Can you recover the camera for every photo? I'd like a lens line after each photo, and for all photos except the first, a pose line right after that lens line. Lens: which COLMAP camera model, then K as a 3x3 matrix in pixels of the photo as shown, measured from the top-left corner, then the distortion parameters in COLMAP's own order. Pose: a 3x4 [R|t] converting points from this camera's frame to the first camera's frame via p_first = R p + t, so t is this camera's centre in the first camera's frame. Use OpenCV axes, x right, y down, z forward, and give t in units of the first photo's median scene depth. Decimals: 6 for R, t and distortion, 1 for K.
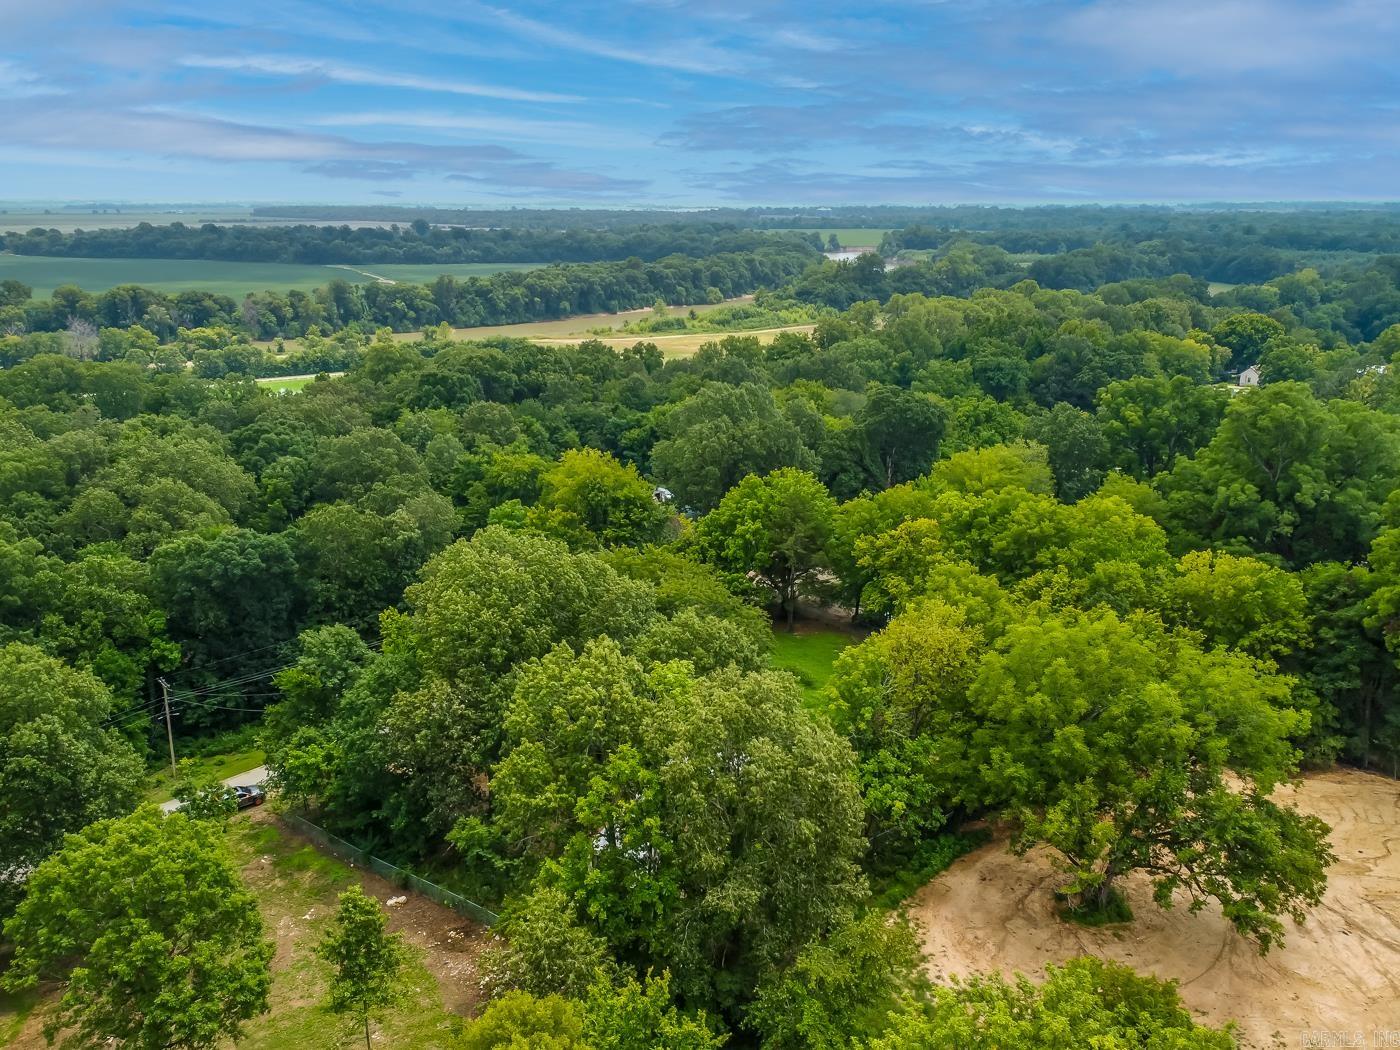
lens RADIAL K [[1078.1, 0, 699.3], [0, 1078.1, 523.4], [0, 0, 1]] dist [0.010890, -0.003864]
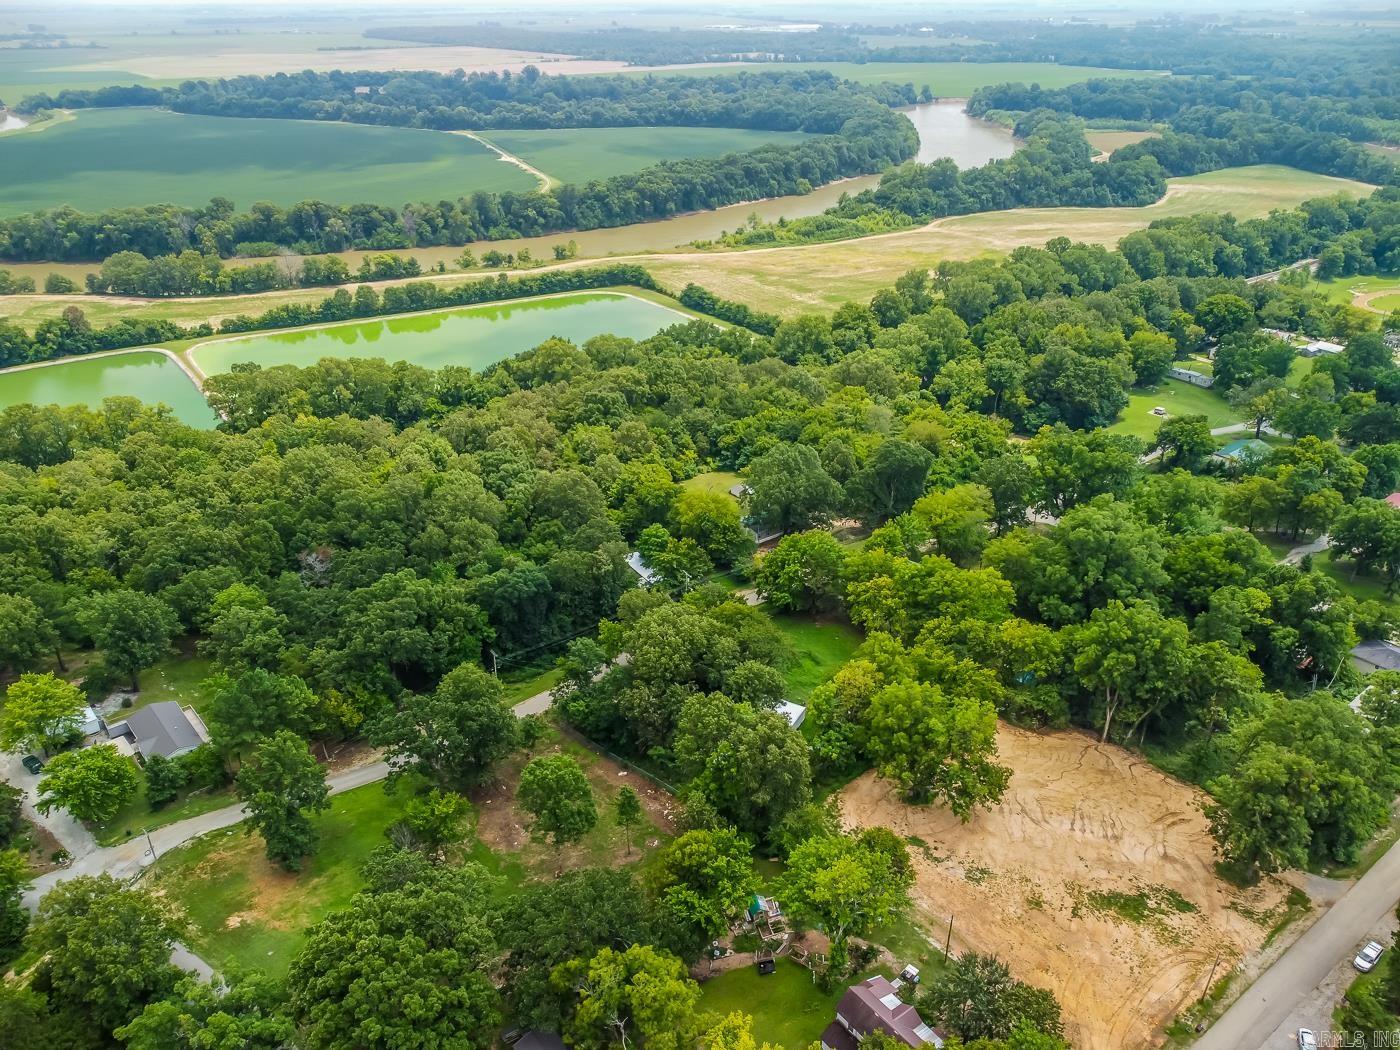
lens RADIAL K [[1078.1, 0, 690.2], [0, 1078.1, 497.3], [0, 0, 1]] dist [0.010890, -0.003864]
pose [[0.995497, 0.028370, -0.090444, 0.039789], [-0.012564, 0.985233, 0.170756, -0.455932], [0.093953, -0.168850, 0.981154, -0.834267]]
